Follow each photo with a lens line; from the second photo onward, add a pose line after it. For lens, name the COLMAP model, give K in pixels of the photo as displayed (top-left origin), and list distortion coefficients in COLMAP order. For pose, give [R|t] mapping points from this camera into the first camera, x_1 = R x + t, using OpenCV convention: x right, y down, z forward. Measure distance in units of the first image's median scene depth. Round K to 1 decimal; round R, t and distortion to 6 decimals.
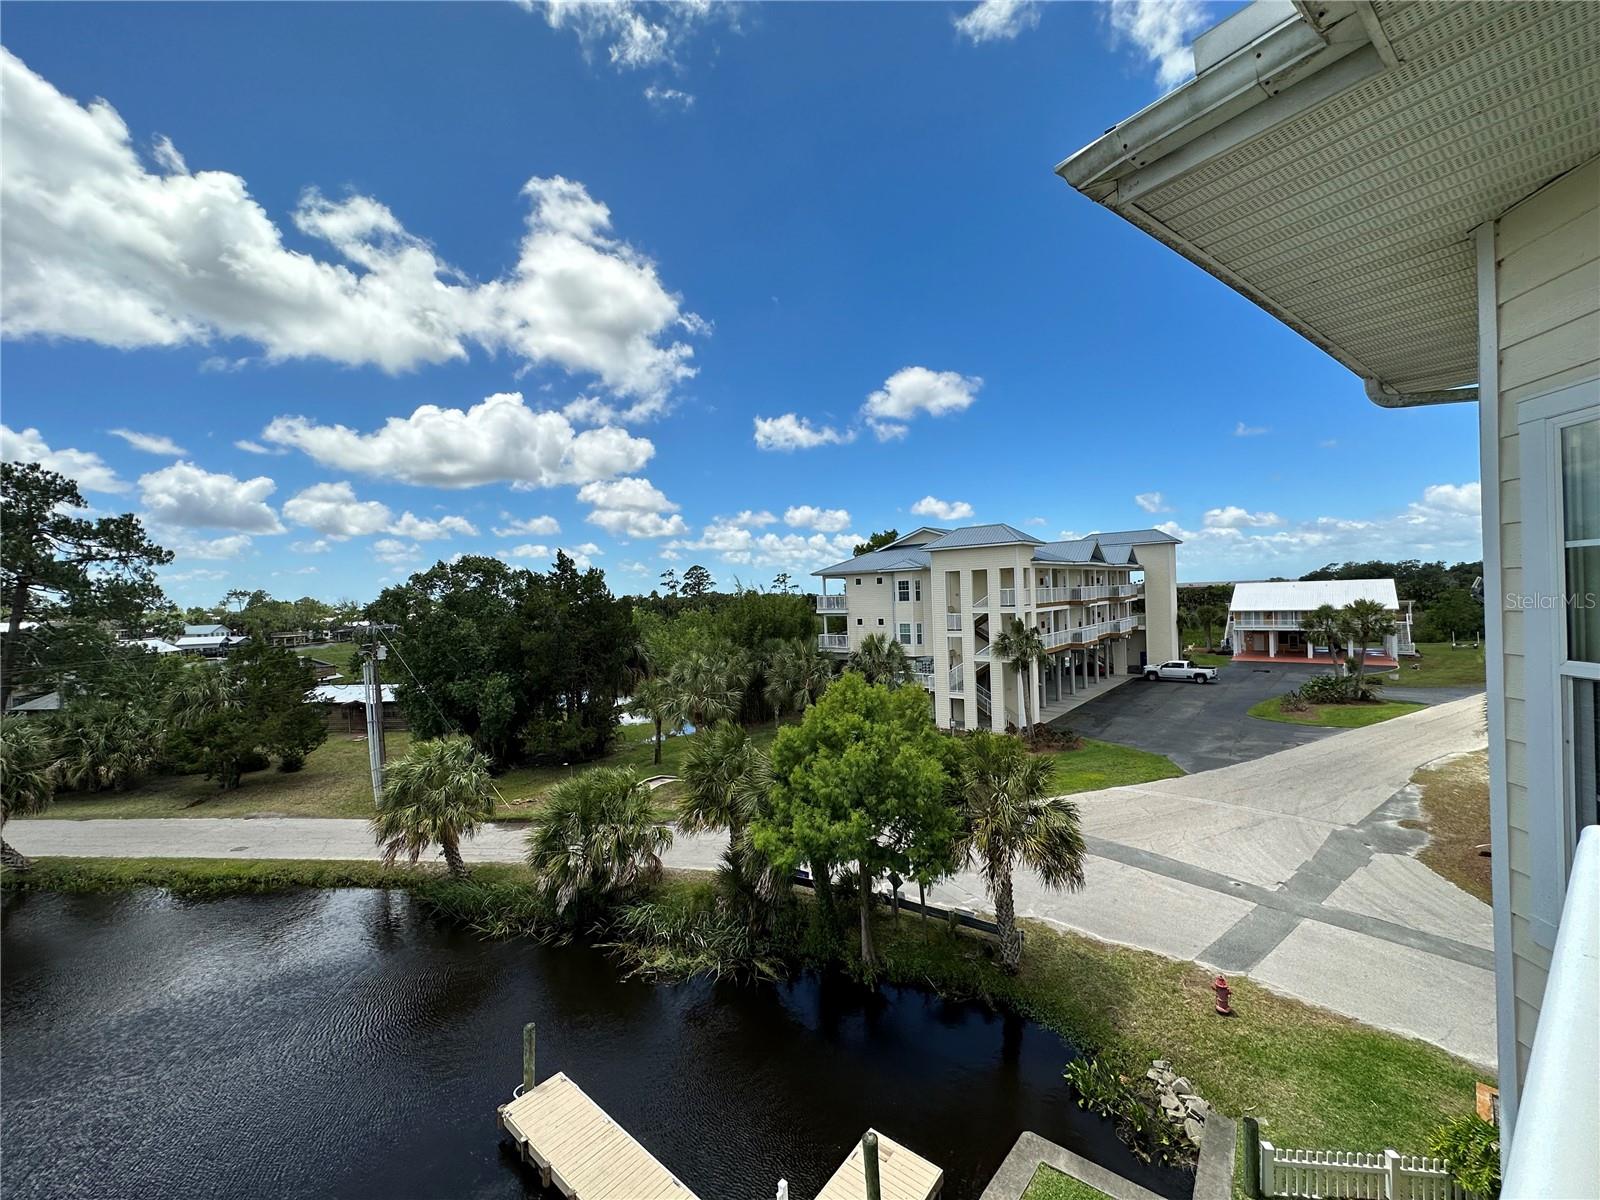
lens RADIAL K [[643.2, 0, 799.7], [0, 643.2, 599.4], [0, 0, 1]] dist [0.001270, 0.000008]
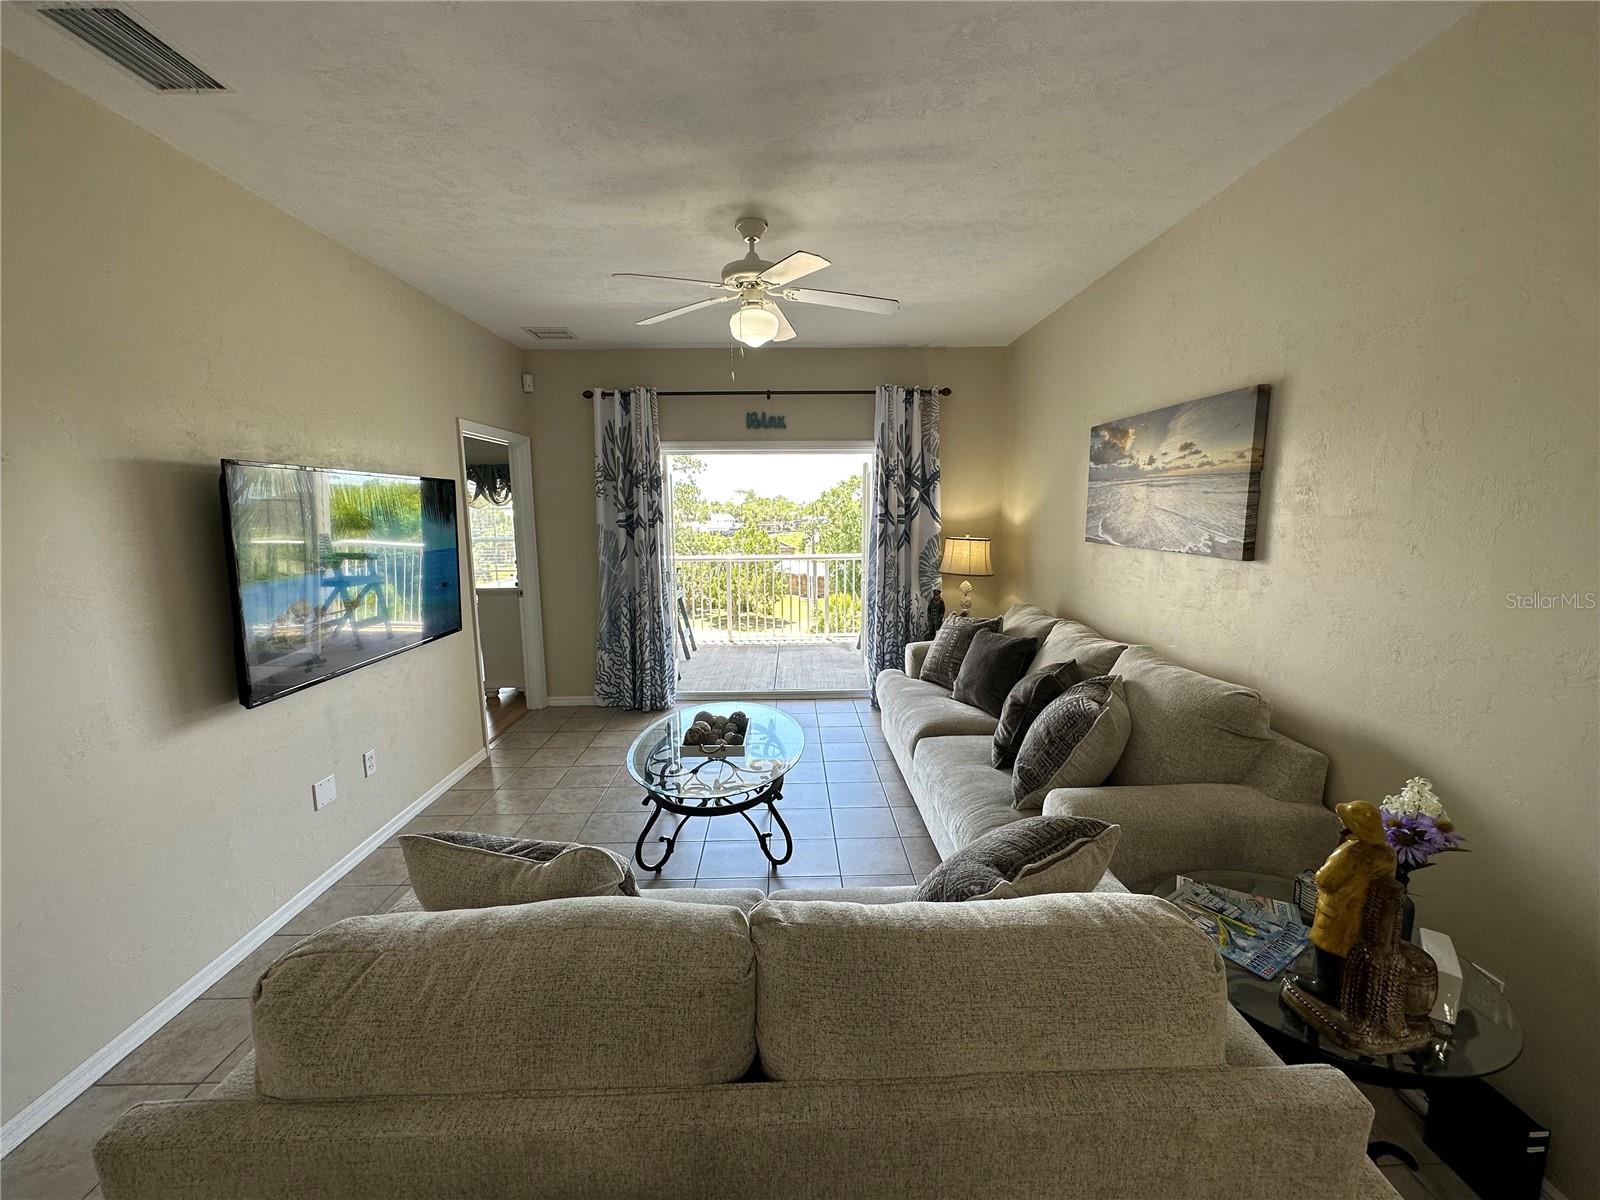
lens RADIAL K [[643.2, 0, 805.4], [0, 643.2, 603.9], [0, 0, 1]] dist [0.001270, 0.000008]
pose [[0.816059, 0.116345, -0.566138, 2.151214], [-0.026703, 0.986073, 0.164153, -0.097982], [0.577352, -0.118840, 0.807800, -2.537560]]
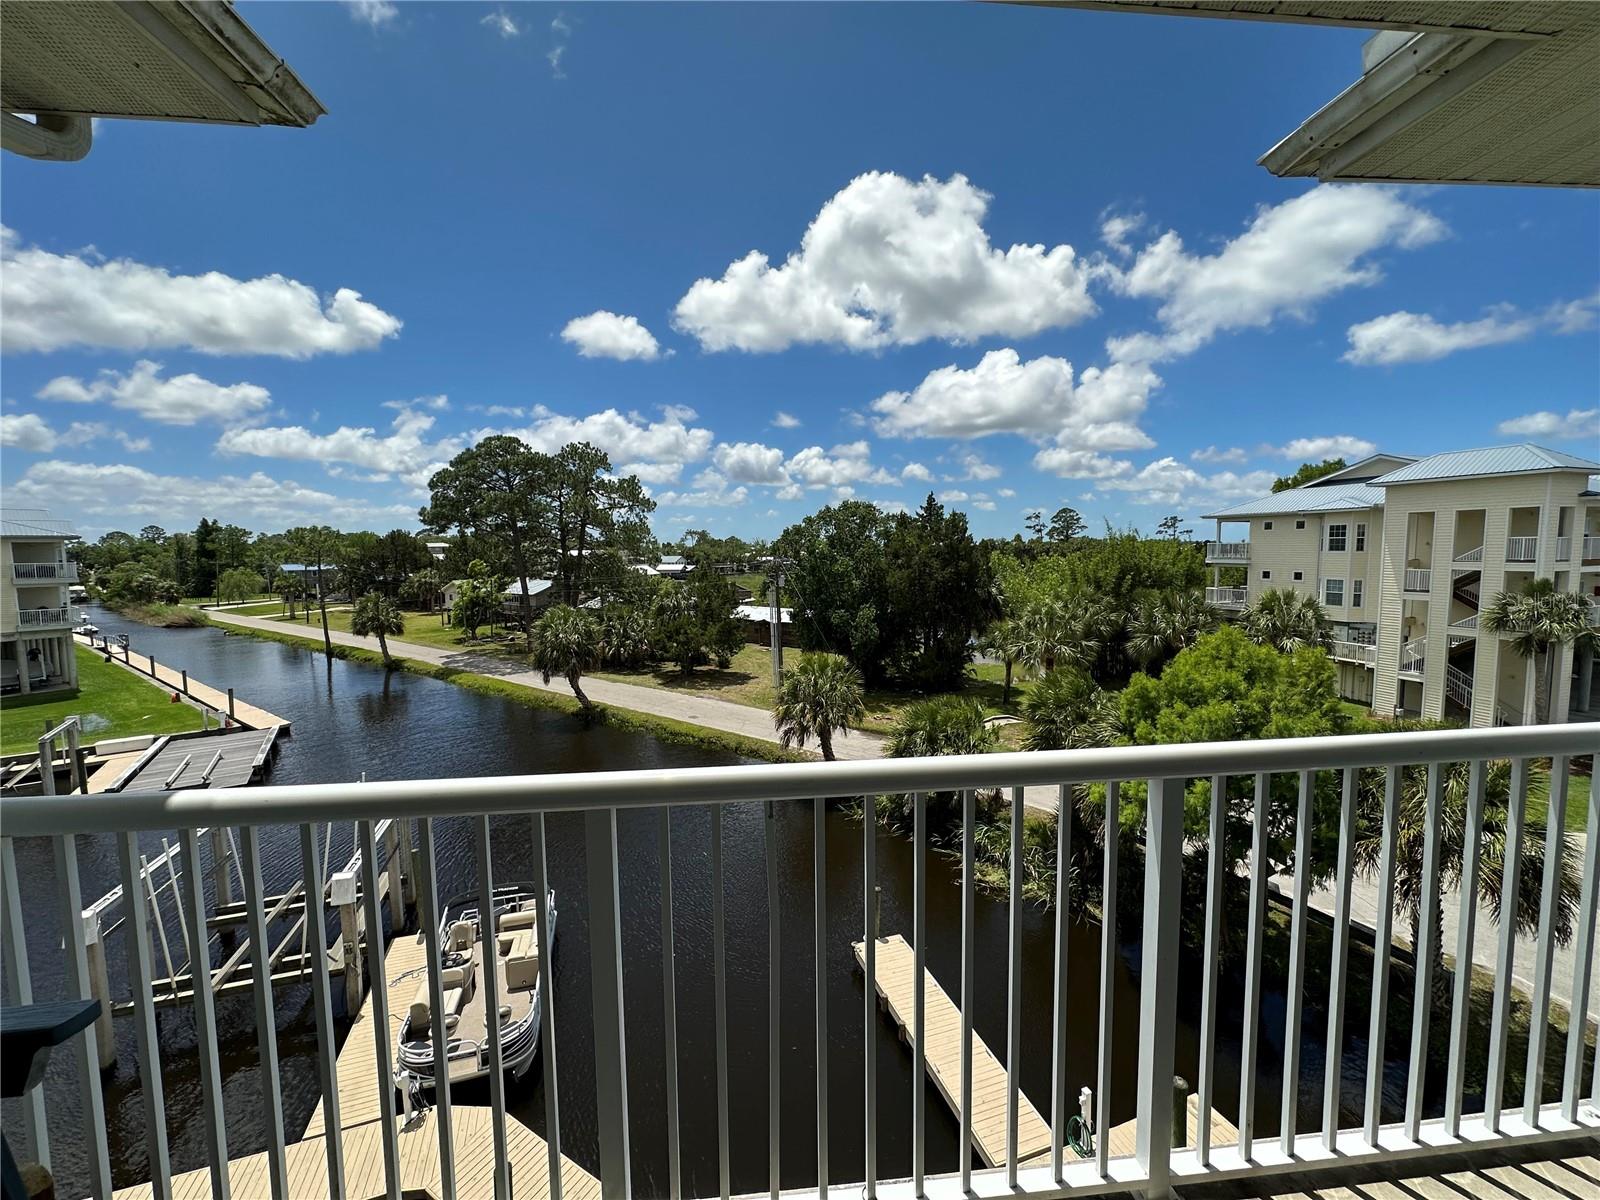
lens RADIAL K [[643.2, 0, 799.7], [0, 643.2, 604.5], [0, 0, 1]] dist [0.001270, 0.000008]
pose [[0.852090, 0.069507, -0.518760, 0.300053], [-0.019965, 0.994738, 0.100488, 0.030145], [0.523015, -0.075268, 0.848994, -0.426572]]
